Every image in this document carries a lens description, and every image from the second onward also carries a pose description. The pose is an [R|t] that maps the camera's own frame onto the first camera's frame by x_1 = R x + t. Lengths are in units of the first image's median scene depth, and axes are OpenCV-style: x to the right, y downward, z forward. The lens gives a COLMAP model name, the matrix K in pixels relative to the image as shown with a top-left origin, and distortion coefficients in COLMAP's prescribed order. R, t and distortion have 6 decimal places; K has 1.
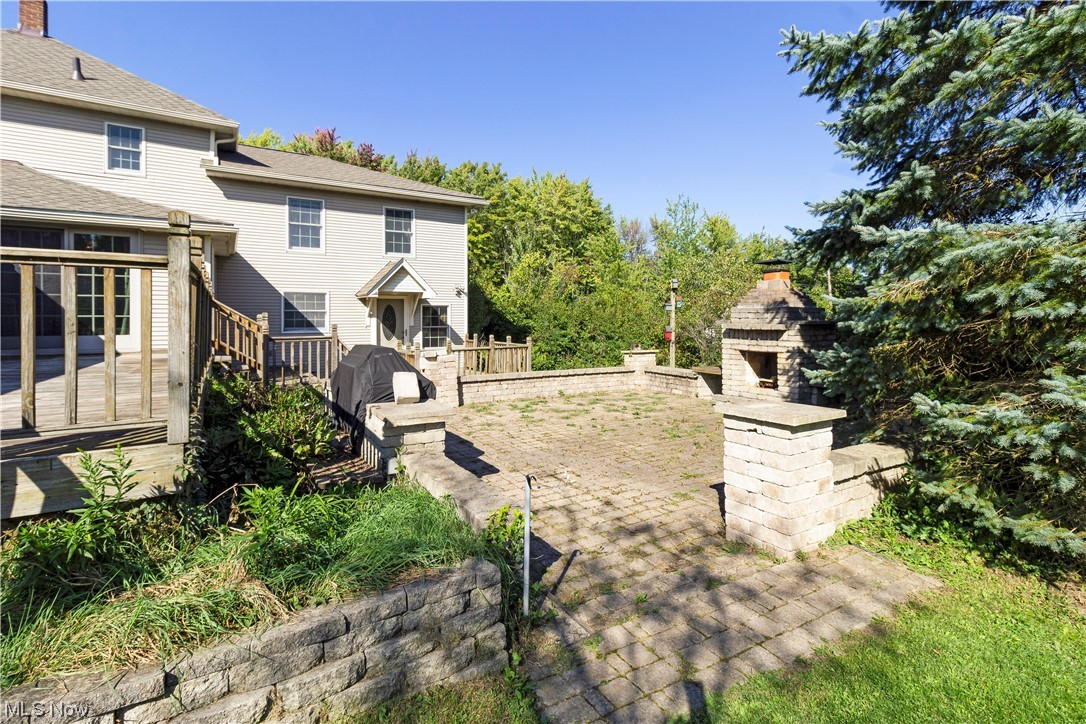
lens RADIAL K [[513.0, 0, 539.3], [0, 513.0, 321.2], [0, 0, 1]] dist [0.003739, 0.001041]
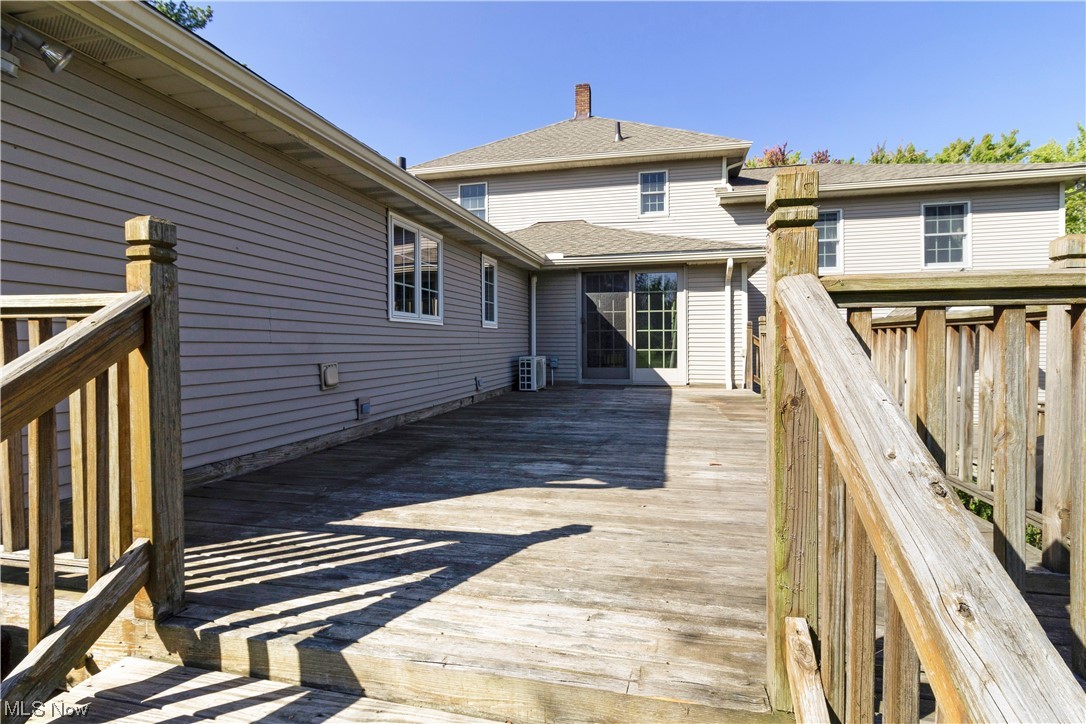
lens RADIAL K [[513.0, 0, 545.9], [0, 513.0, 350.4], [0, 0, 1]] dist [0.003739, 0.001041]
pose [[0.711191, 0.009851, -0.702930, -0.181236], [-0.003267, 0.999937, 0.010709, -0.012862], [0.702991, -0.005319, 0.711179, 0.063813]]
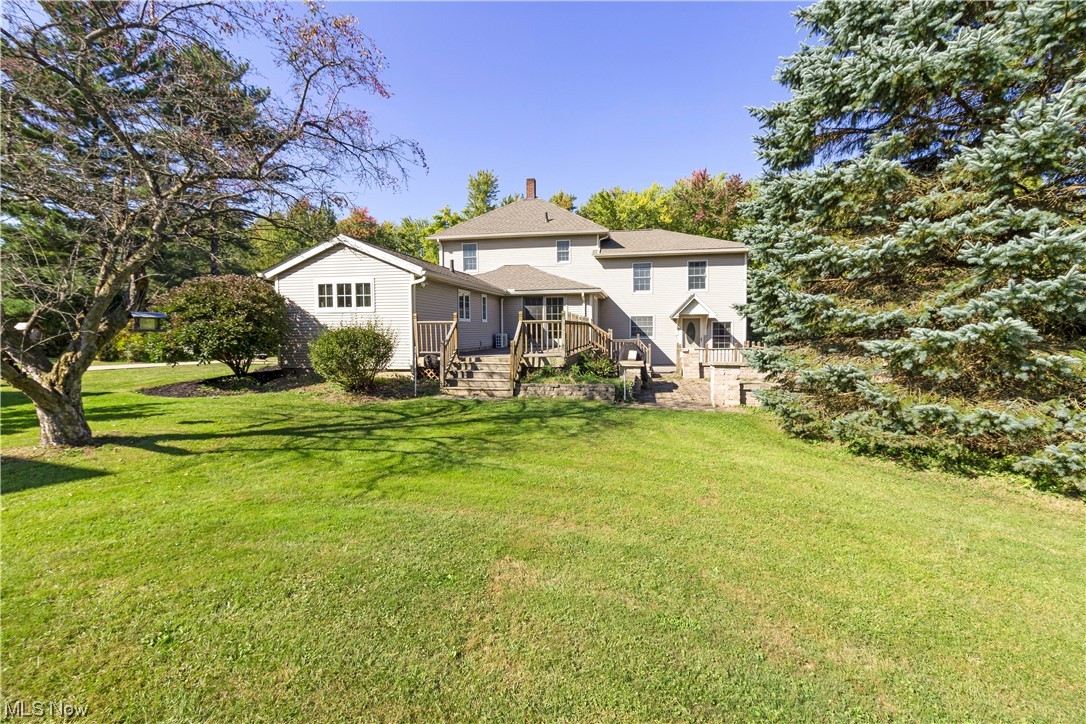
lens RADIAL K [[513.0, 0, 539.1], [0, 513.0, 356.3], [0, 0, 1]] dist [0.003739, 0.001041]
pose [[0.737295, 0.030715, -0.674873, 0.505766], [0.001775, 0.998874, 0.047401, -0.002193], [0.675569, -0.036147, 0.736410, -0.575601]]
